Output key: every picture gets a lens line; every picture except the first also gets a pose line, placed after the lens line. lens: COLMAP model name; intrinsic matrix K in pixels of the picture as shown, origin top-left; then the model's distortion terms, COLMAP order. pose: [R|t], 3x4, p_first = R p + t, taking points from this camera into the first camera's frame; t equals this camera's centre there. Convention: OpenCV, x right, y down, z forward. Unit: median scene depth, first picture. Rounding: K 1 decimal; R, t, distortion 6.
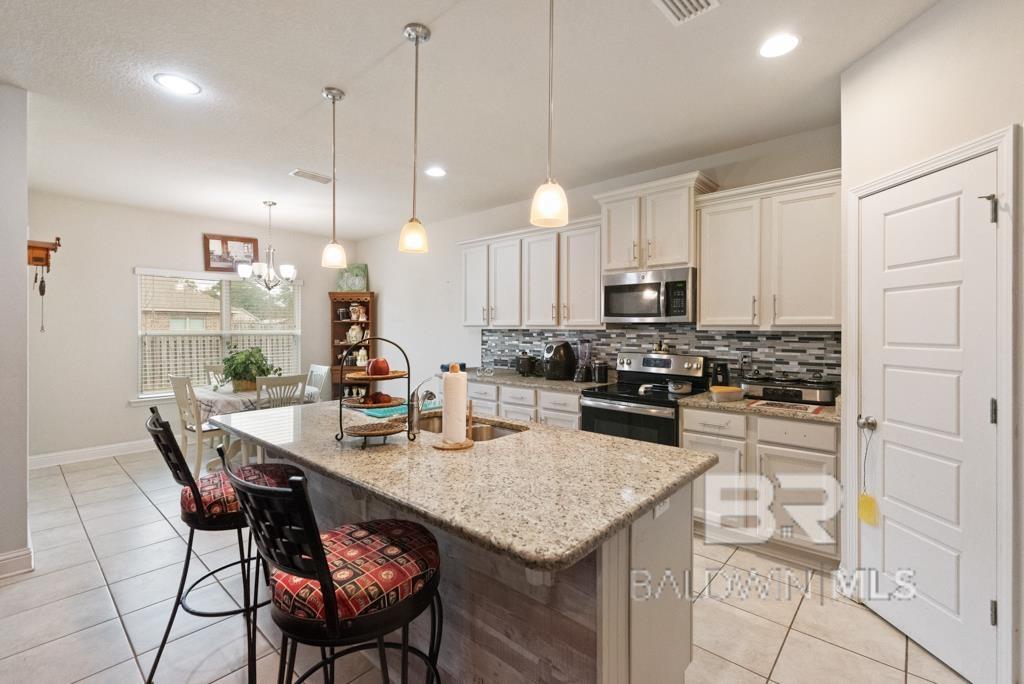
lens RADIAL K [[447.1, 0, 518.7], [0, 447.1, 335.7], [0, 0, 1]] dist [0.001018, 0.000198]
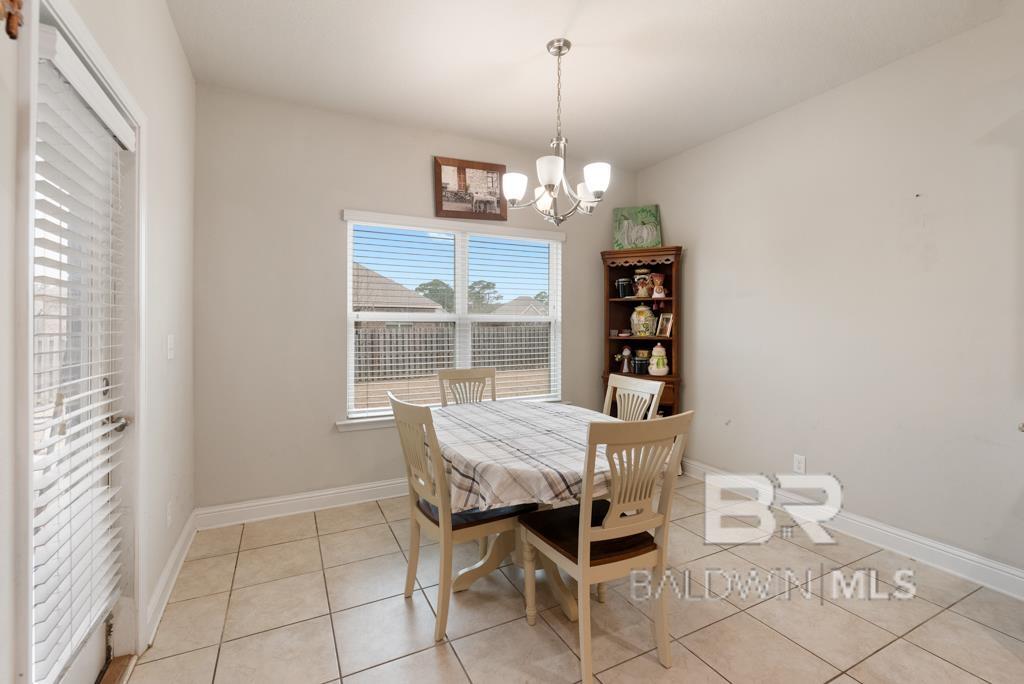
lens RADIAL K [[454.1, 0, 516.4], [0, 454.1, 327.7], [0, 0, 1]] dist [0.000363, 0.000208]
pose [[0.929550, -0.002128, -0.368691, -0.303475], [-0.002027, 0.999939, -0.010881, 0.012862], [0.368691, 0.010862, 0.929488, 0.380642]]
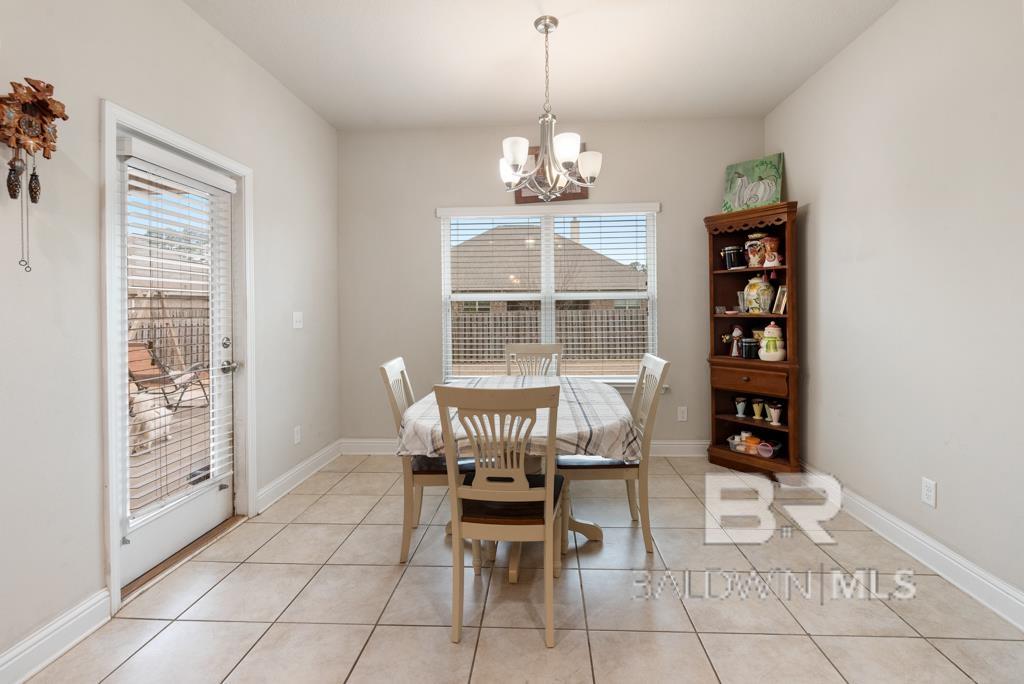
lens RADIAL K [[456.7, 0, 525.0], [0, 456.7, 312.6], [0, 0, 1]] dist [0.000846, -0.000141]
pose [[0.619907, -0.004515, -0.784662, -0.127631], [0.000549, 0.999986, -0.005321, 0.018745], [0.784675, 0.002868, 0.619901, 0.486416]]
